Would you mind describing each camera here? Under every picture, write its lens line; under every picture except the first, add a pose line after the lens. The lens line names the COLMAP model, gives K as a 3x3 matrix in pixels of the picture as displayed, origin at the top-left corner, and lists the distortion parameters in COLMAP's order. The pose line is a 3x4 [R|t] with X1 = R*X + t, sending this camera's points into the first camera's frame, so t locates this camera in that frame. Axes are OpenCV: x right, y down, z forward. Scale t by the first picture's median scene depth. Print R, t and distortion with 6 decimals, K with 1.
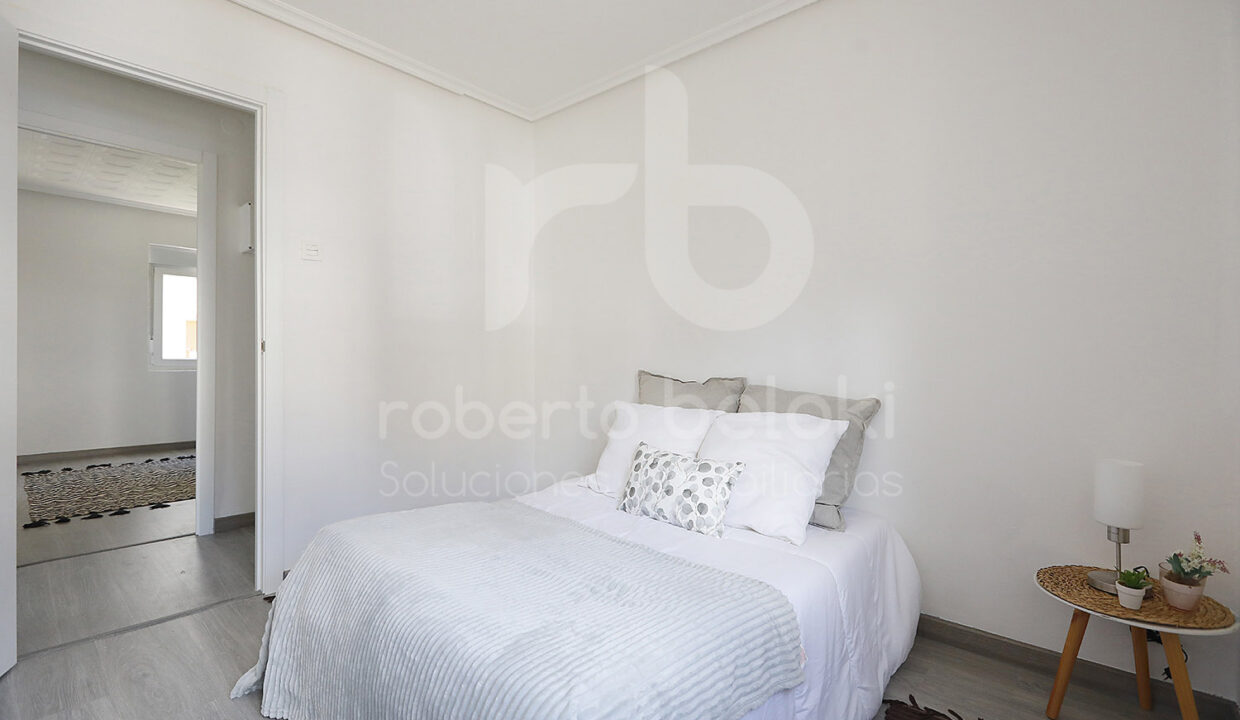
lens RADIAL K [[550.0, 0, 622.0], [0, 550.0, 341.7], [0, 0, 1]] dist [0.001814, 0.000479]
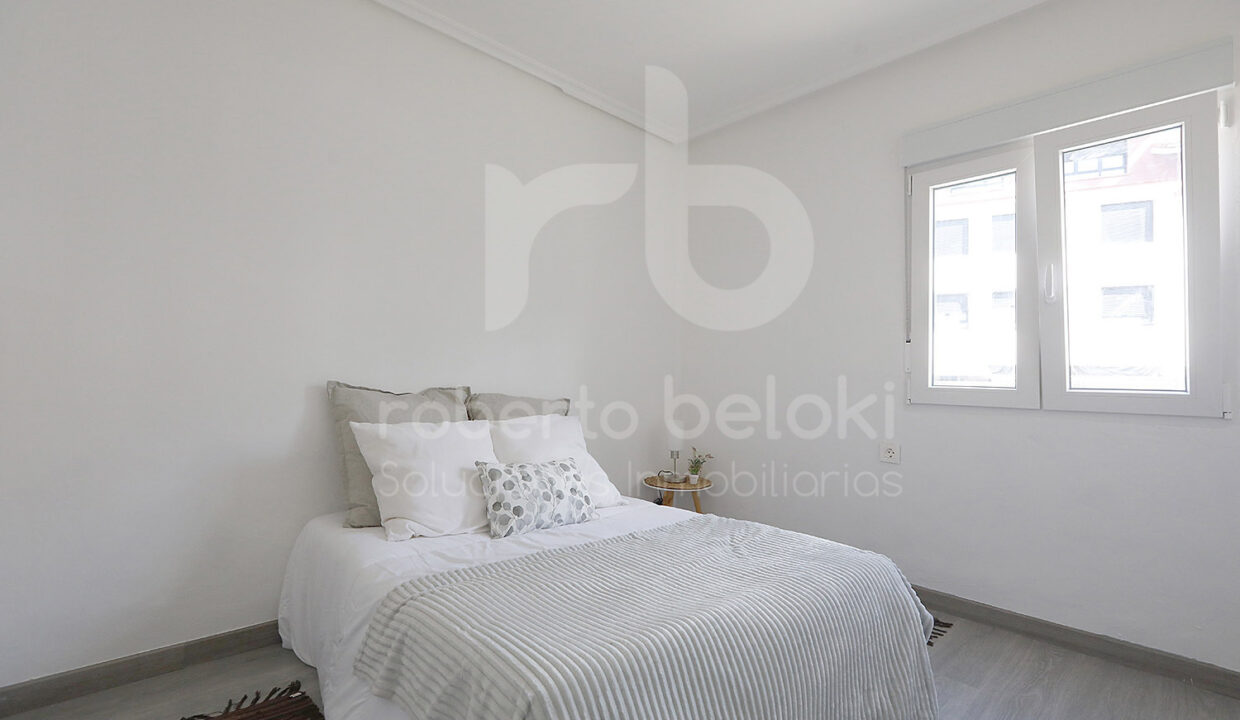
lens RADIAL K [[550.0, 0, 622.0], [0, 550.0, 341.7], [0, 0, 1]] dist [0.001814, 0.000479]
pose [[0.081160, 0.060889, 0.994839, -0.951342], [-0.047029, 0.997254, -0.057200, 0.033977], [-0.995591, -0.042144, 0.083801, 0.795453]]
